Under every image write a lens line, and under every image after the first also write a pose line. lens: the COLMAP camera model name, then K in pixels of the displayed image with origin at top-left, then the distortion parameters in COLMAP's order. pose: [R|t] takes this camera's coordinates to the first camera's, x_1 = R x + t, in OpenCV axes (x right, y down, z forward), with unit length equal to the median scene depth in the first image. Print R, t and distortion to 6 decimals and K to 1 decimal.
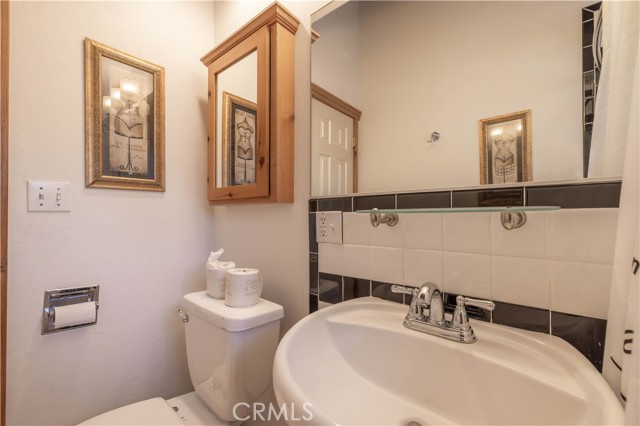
lens RADIAL K [[275.5, 0, 319.3], [0, 275.5, 205.4], [0, 0, 1]] dist [-0.002855, 0.000413]
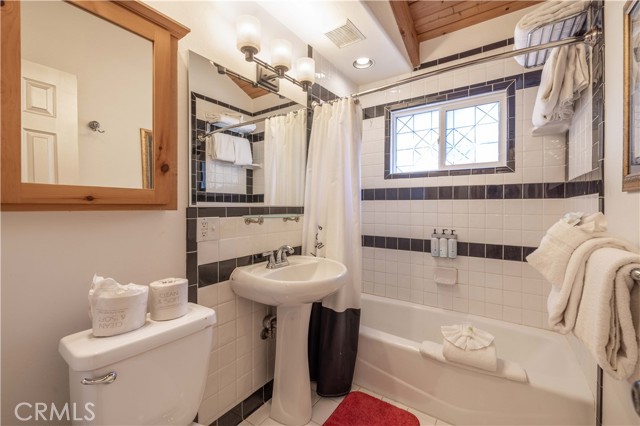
lens RADIAL K [[275.5, 0, 319.3], [0, 275.5, 205.4], [0, 0, 1]] dist [-0.002855, 0.000413]
pose [[-0.076643, 0.002693, 0.997055, -1.297262], [-0.038407, 0.999246, -0.005651, -0.046938], [-0.996319, -0.038727, -0.076482, 0.556577]]
